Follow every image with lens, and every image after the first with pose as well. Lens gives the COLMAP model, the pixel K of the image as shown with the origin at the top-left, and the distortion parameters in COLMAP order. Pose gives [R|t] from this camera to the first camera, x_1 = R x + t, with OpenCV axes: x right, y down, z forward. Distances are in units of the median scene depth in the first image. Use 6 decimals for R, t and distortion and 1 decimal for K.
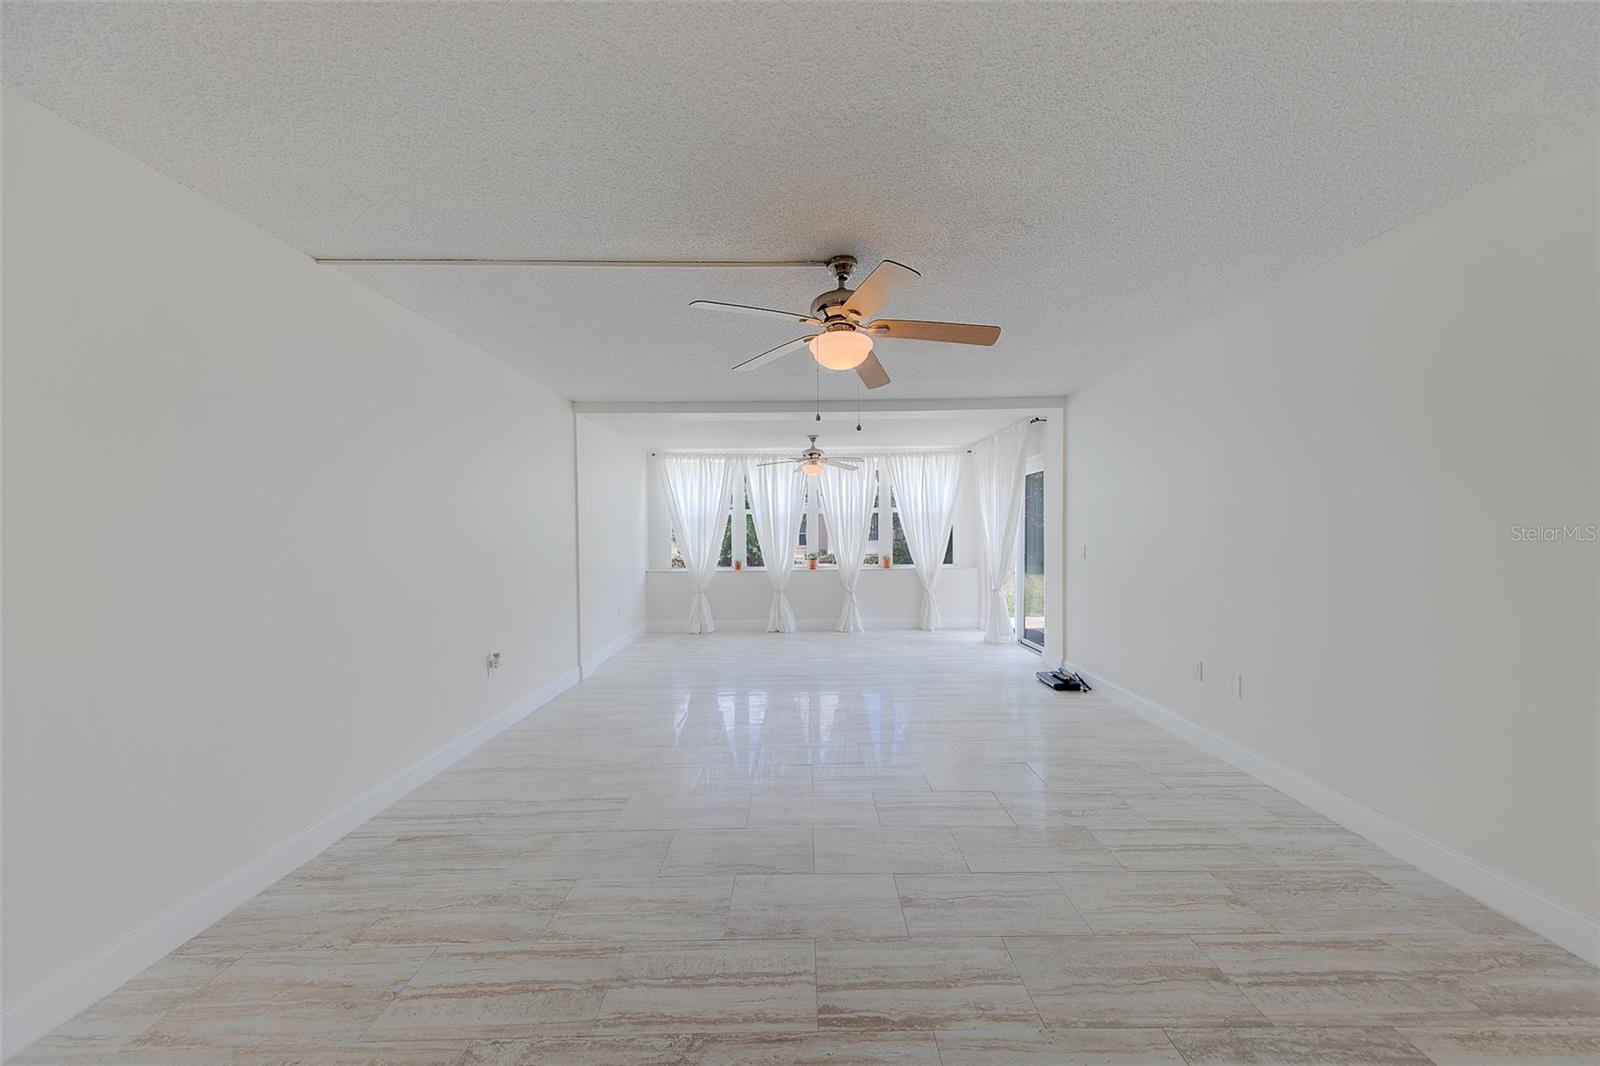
lens RADIAL K [[498.4, 0, 806.9], [0, 498.4, 540.8], [0, 0, 1]] dist [0.005384, 0.000007]
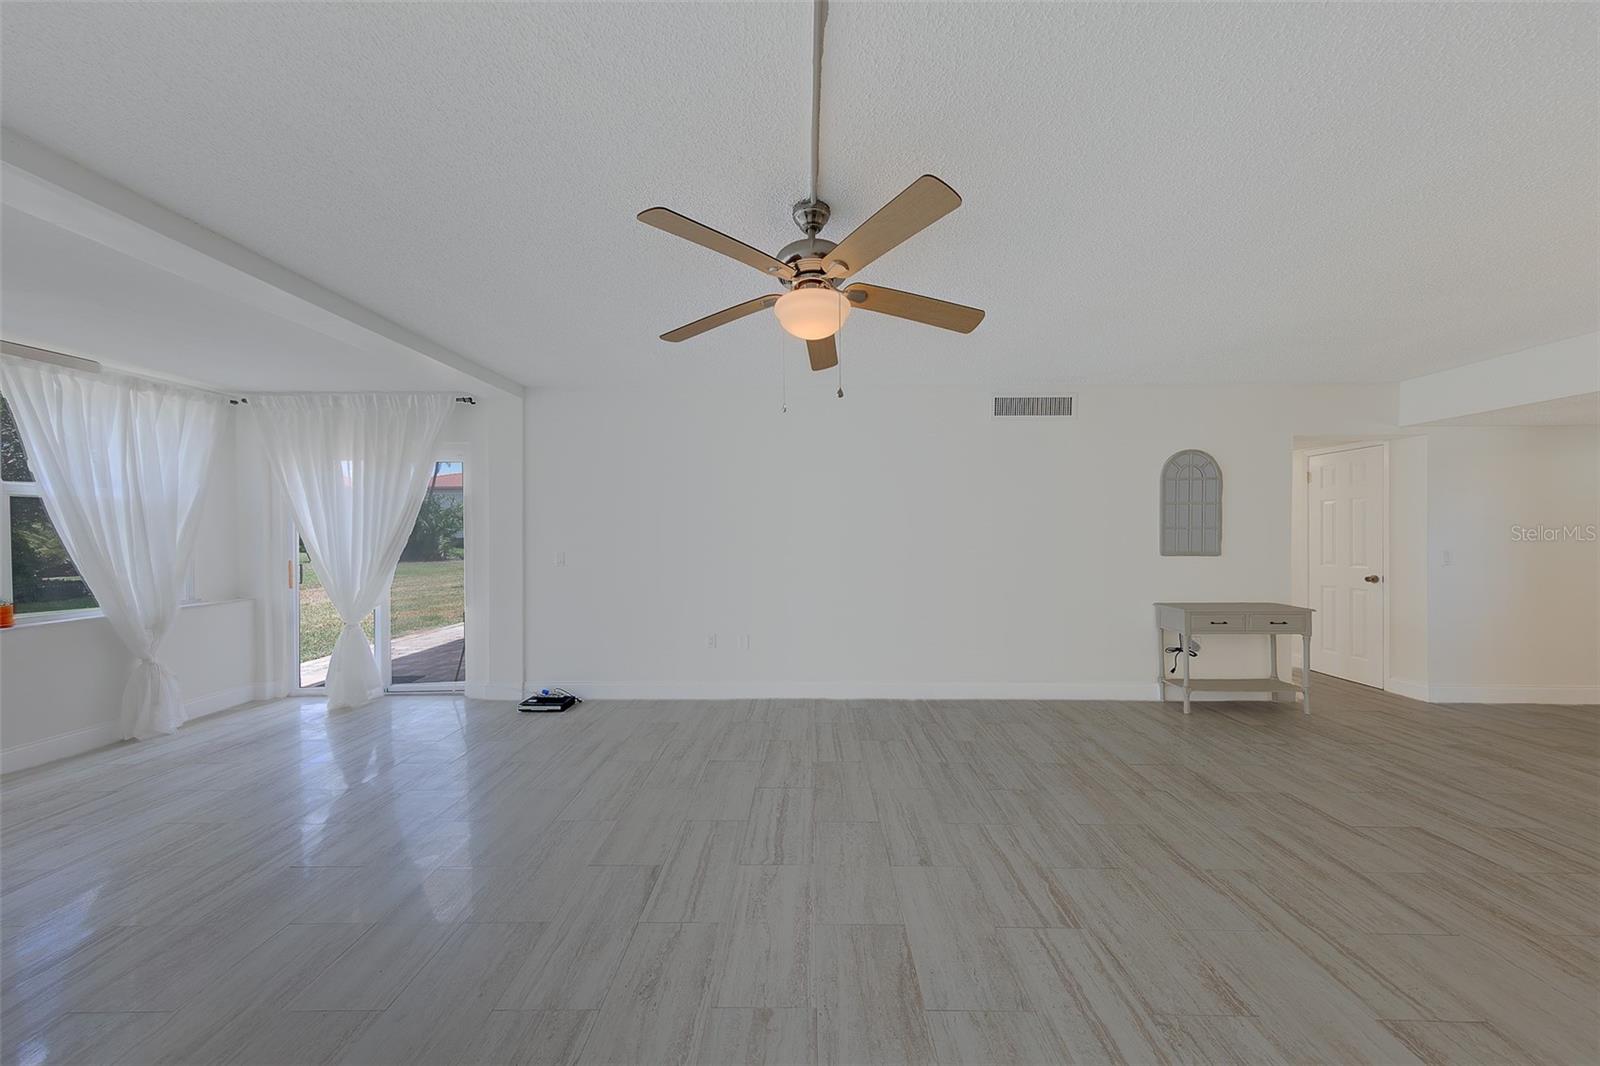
lens RADIAL K [[500.9, 0, 800.1], [0, 500.9, 540.4], [0, 0, 1]] dist [0.004550, -0.000102]
pose [[0.025507, -0.000816, 0.999674, -0.256621], [0.022589, 0.999745, 0.000239, -0.002680], [-0.999419, 0.022576, 0.025519, 0.338788]]
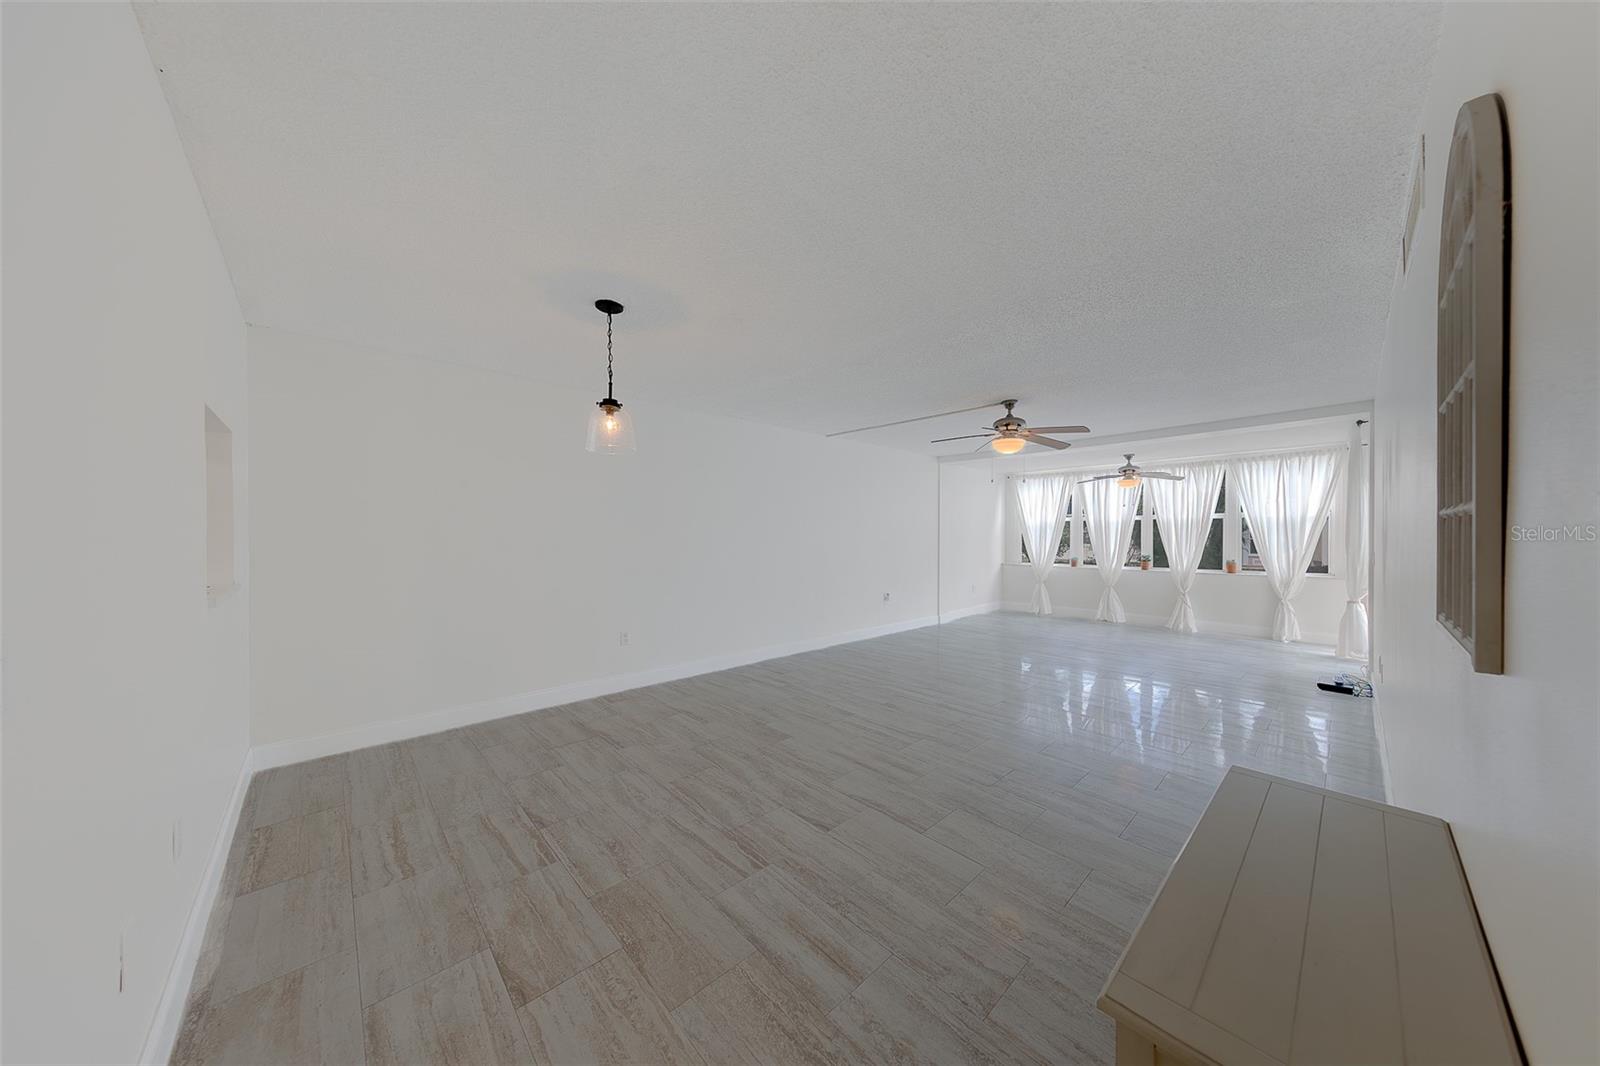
lens RADIAL K [[511.6, 0, 826.6], [0, 511.6, 535.1], [0, 0, 1]] dist [0.008074, -0.000022]
pose [[0.698636, 0.013236, -0.715355, 0.347444], [-0.024598, 0.999682, -0.005526, 0.003434], [0.715054, 0.021457, 0.698740, -0.320925]]
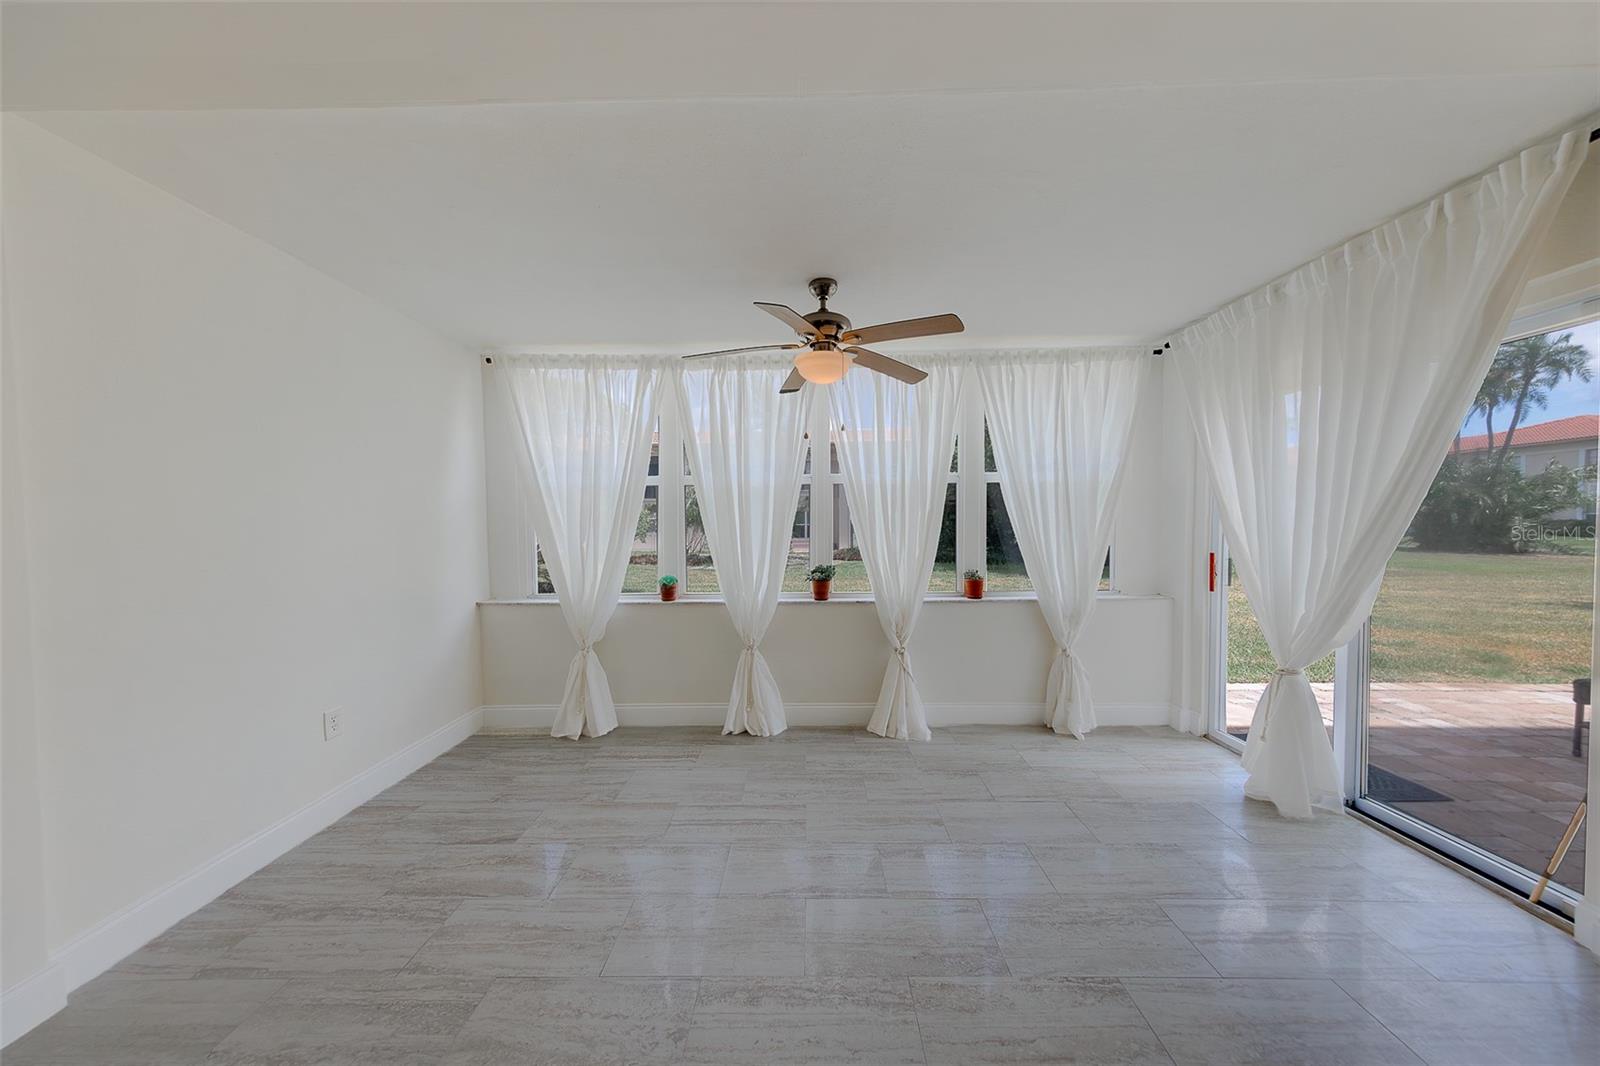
lens RADIAL K [[503.7, 0, 800.8], [0, 503.7, 539.7], [0, 0, 1]] dist [0.000796, 0.000018]
pose [[0.999416, 0.003491, -0.033981, 0.008182], [-0.003050, 0.999911, 0.013020, -0.007724], [0.034024, -0.012909, 0.999338, 0.534678]]
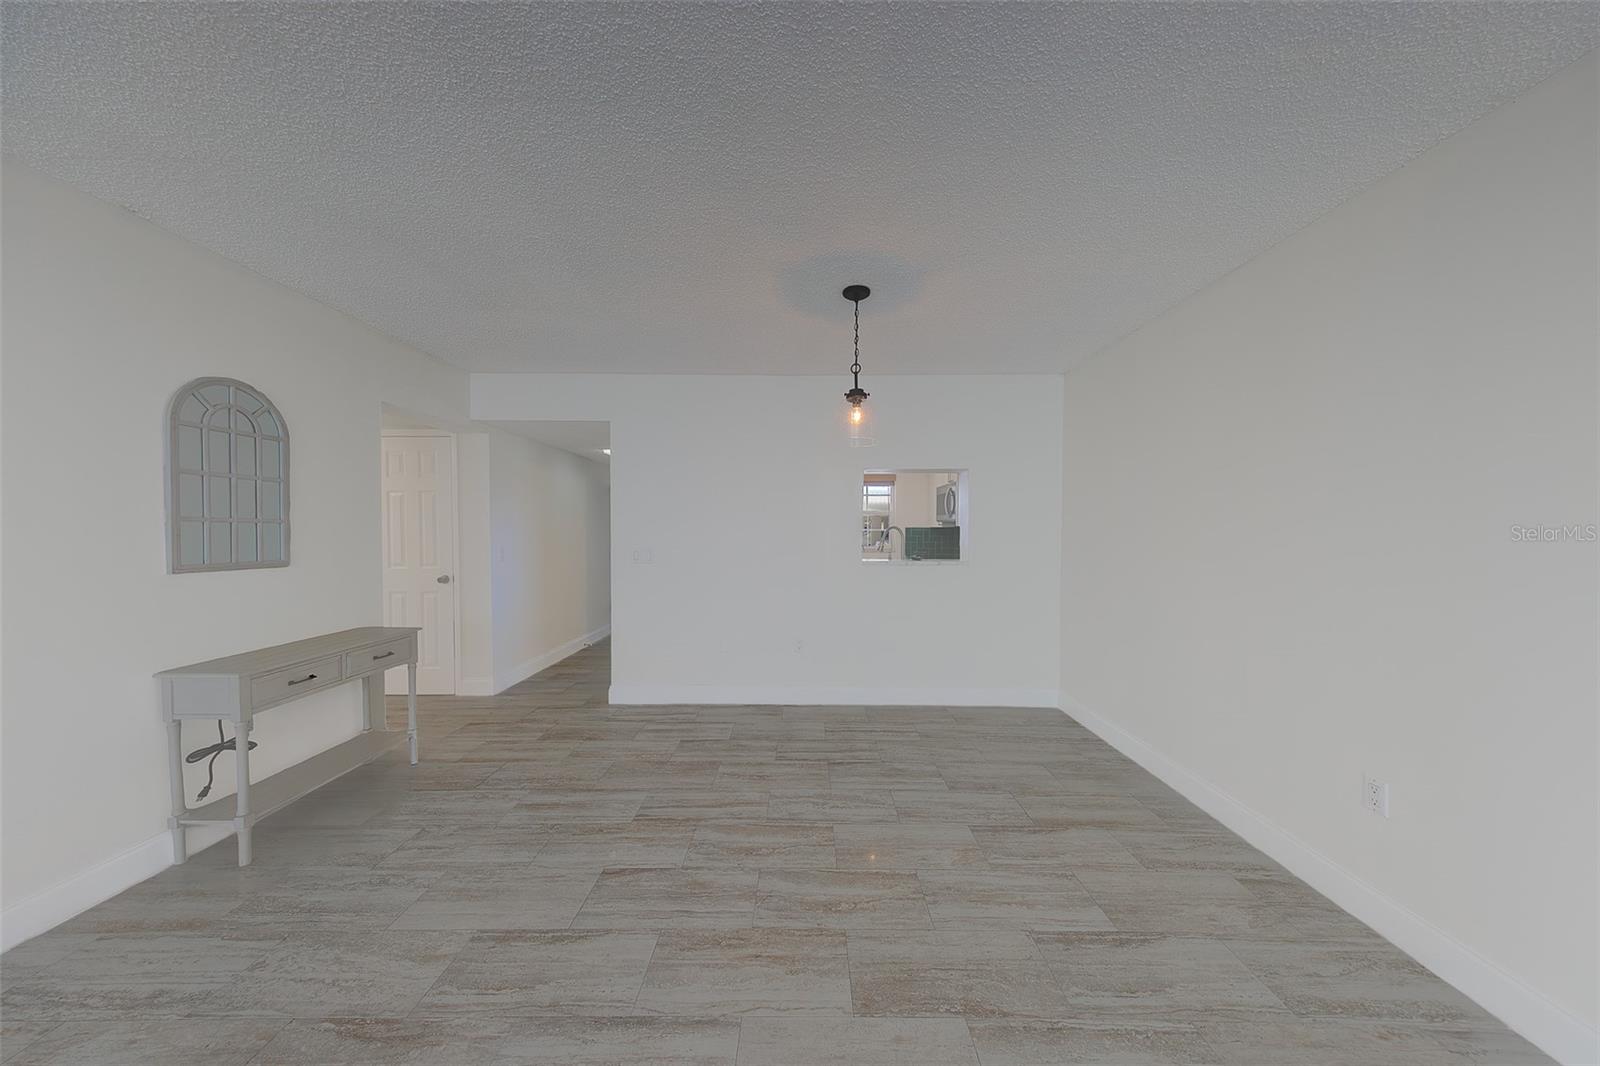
lens RADIAL K [[509.8, 0, 807.6], [0, 509.8, 538.6], [0, 0, 1]] dist [0.006007, -0.000143]
pose [[-0.999930, 0.008921, 0.007826, -0.025733], [0.009213, 0.999232, 0.038092, -0.004307], [-0.007480, 0.038161, -0.999244, 0.224701]]
